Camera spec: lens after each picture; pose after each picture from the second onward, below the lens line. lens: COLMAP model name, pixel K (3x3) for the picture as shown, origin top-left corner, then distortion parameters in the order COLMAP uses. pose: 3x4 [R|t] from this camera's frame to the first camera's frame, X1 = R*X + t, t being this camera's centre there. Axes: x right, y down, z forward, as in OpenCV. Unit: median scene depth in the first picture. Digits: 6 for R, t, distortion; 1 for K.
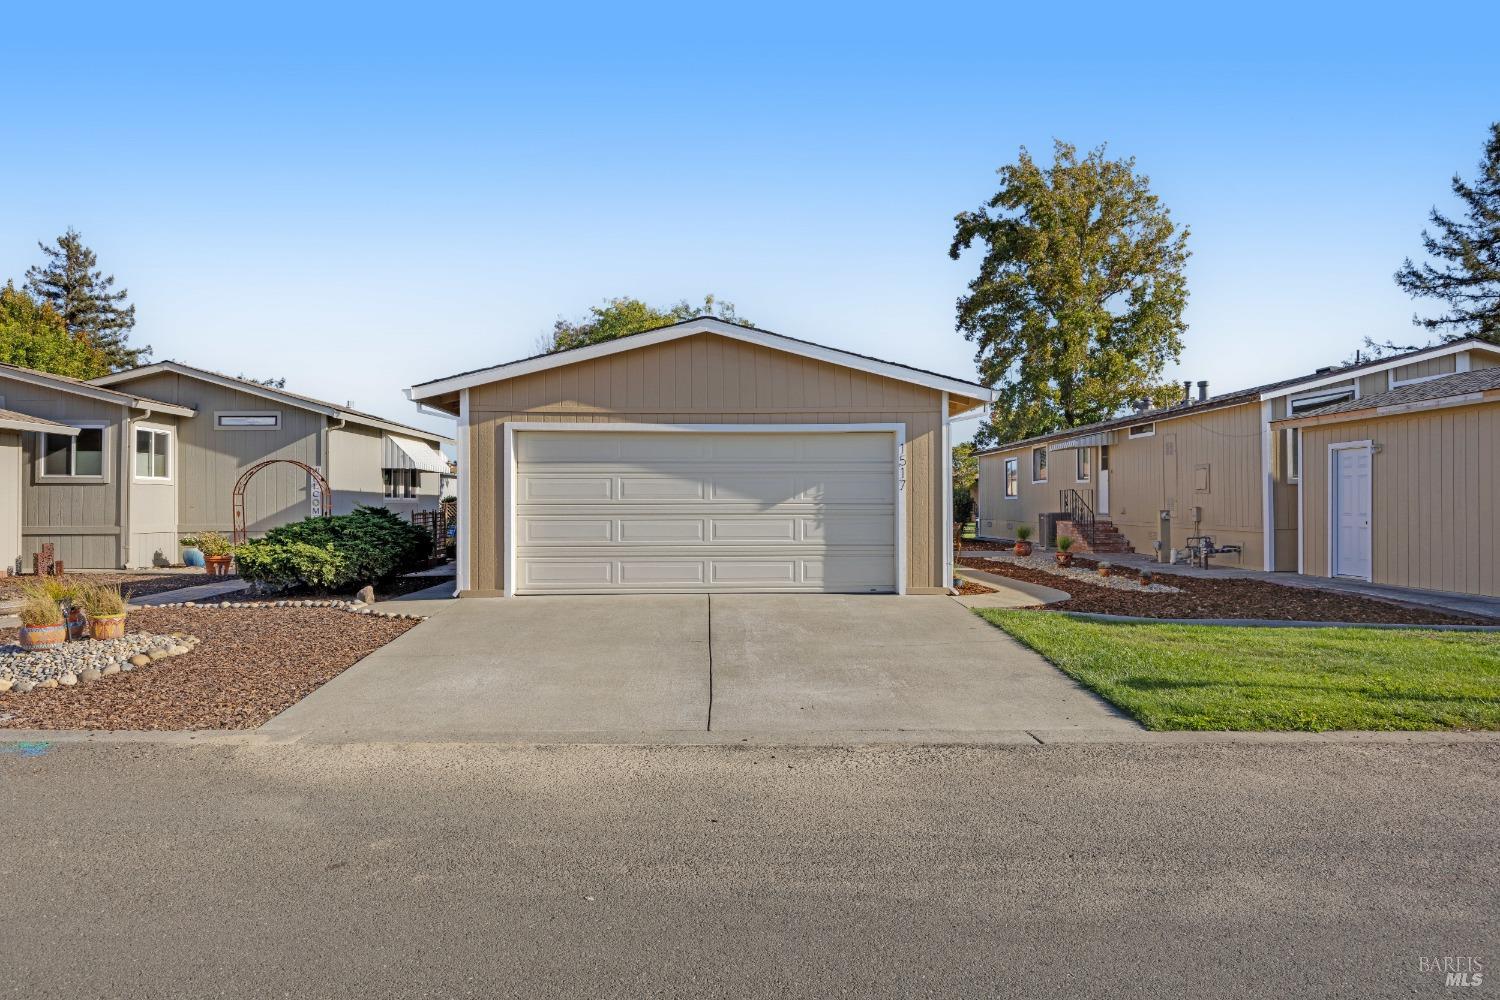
lens RADIAL K [[913.6, 0, 748.9], [0, 913.6, 499.3], [0, 0, 1]] dist [-0.022713, -0.000053]
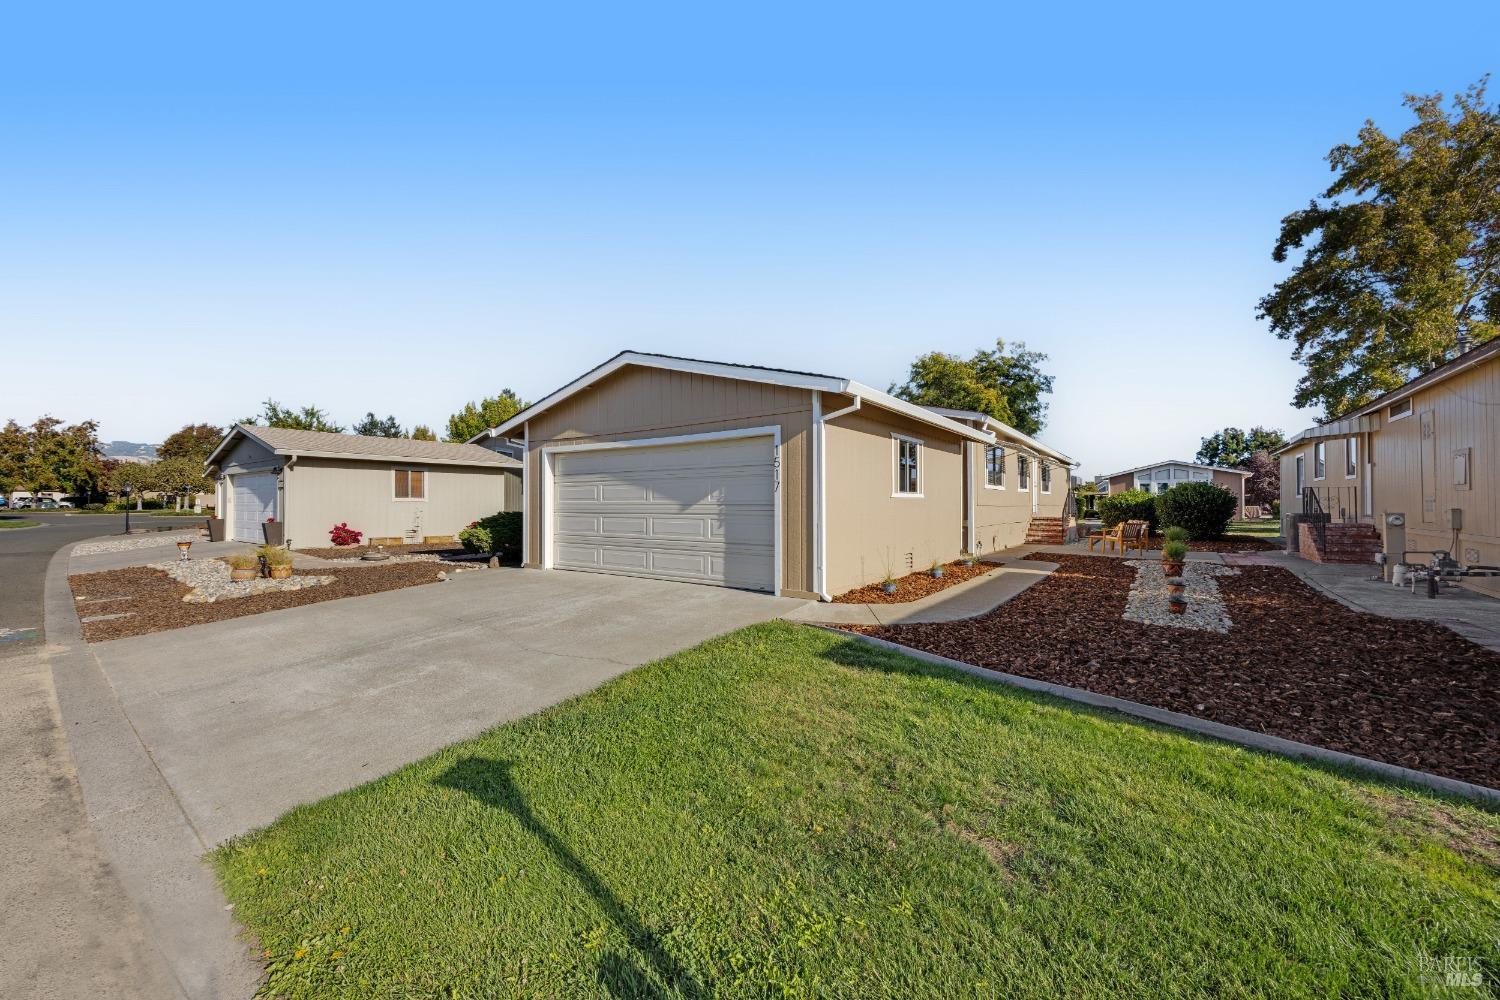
lens RADIAL K [[573.7, 0, 750.8], [0, 573.7, 501.9], [0, 0, 1]] dist [-0.000645, 0.000496]
pose [[0.792505, -0.002730, -0.609860, 0.525322], [0.004975, 0.999986, 0.001989, -0.000185], [0.609845, -0.004610, 0.792507, 0.475565]]
